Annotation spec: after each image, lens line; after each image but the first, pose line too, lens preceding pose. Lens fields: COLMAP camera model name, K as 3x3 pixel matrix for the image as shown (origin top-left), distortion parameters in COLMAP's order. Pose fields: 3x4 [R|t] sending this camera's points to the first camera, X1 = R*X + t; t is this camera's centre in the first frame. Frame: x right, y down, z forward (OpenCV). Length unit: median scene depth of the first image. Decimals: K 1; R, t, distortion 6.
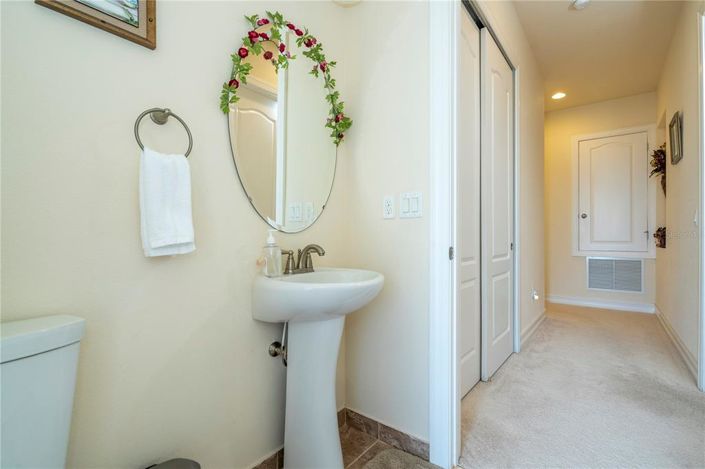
lens RADIAL K [[317.2, 0, 355.5], [0, 317.2, 235.8], [0, 0, 1]] dist [-0.001253, 0.000628]
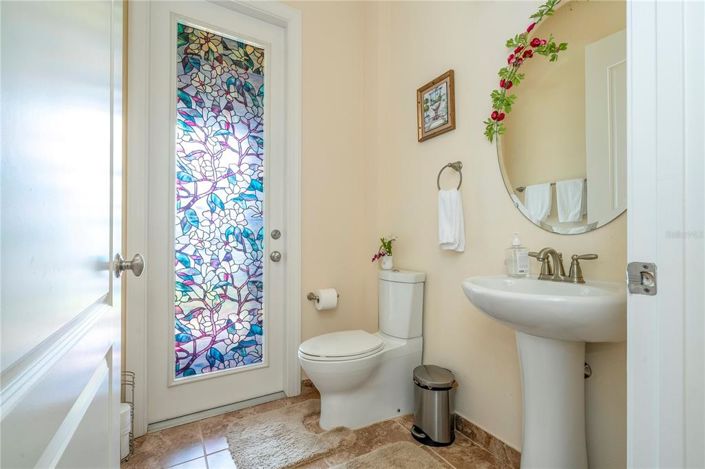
lens RADIAL K [[317.2, 0, 355.5], [0, 317.2, 235.8], [0, 0, 1]] dist [-0.001253, 0.000628]
pose [[-0.356290, -0.011750, -0.934301, 1.101320], [0.016671, 0.999682, -0.018930, 0.006087], [0.934227, -0.022320, -0.355981, 1.067911]]
